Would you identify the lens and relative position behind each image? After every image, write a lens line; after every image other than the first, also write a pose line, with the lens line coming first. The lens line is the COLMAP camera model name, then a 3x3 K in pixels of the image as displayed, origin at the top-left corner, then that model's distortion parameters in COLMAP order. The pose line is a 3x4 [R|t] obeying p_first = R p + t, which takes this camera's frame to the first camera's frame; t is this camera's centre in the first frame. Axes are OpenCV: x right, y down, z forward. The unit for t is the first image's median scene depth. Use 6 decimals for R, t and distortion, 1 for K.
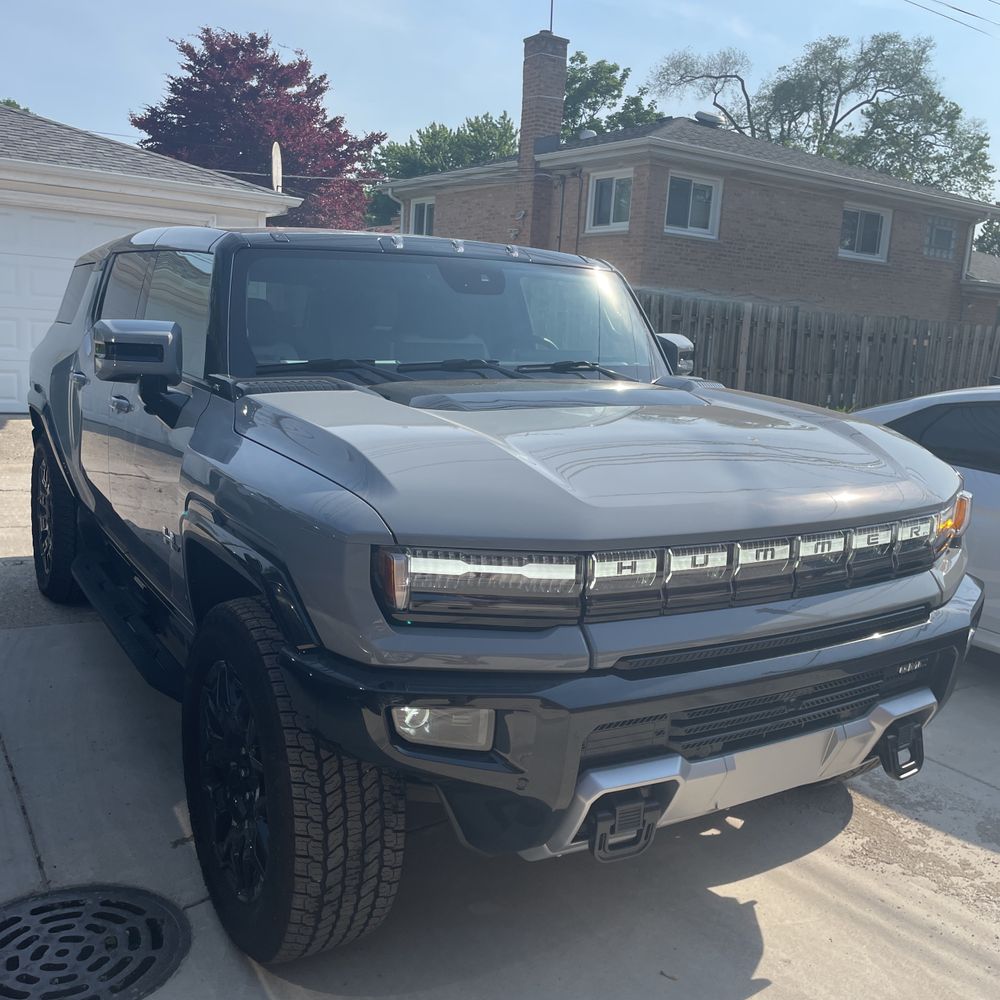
lens RADIAL K [[1001.2, 0, 500.0], [0, 1001.2, 500.0], [0, 0, 1]] dist [0.100092, -0.122381]
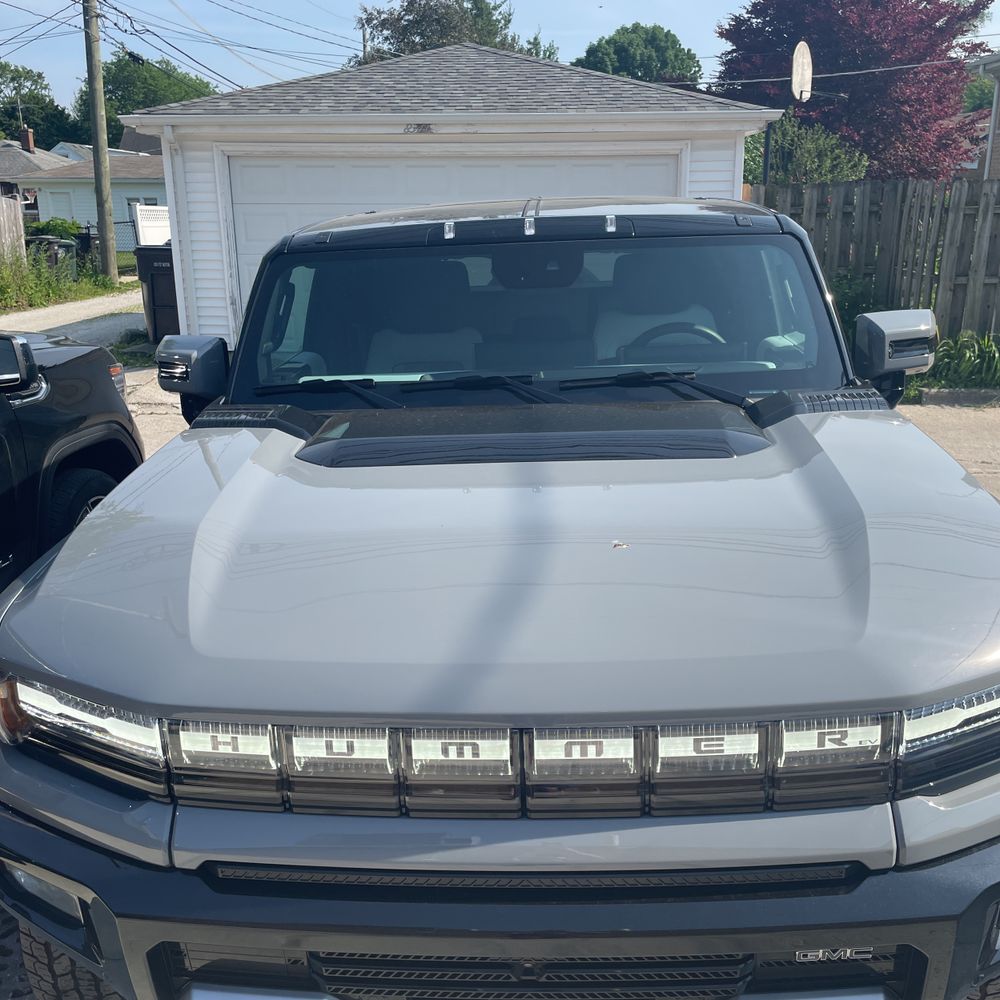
lens RADIAL K [[1001.2, 0, 500.0], [0, 1001.2, 500.0], [0, 0, 1]] dist [0.100092, -0.122381]
pose [[0.827546, 0.091677, -0.553862, 0.637053], [-0.041521, 0.993869, 0.102472, -0.180908], [0.559861, -0.061803, 0.826279, 0.463420]]
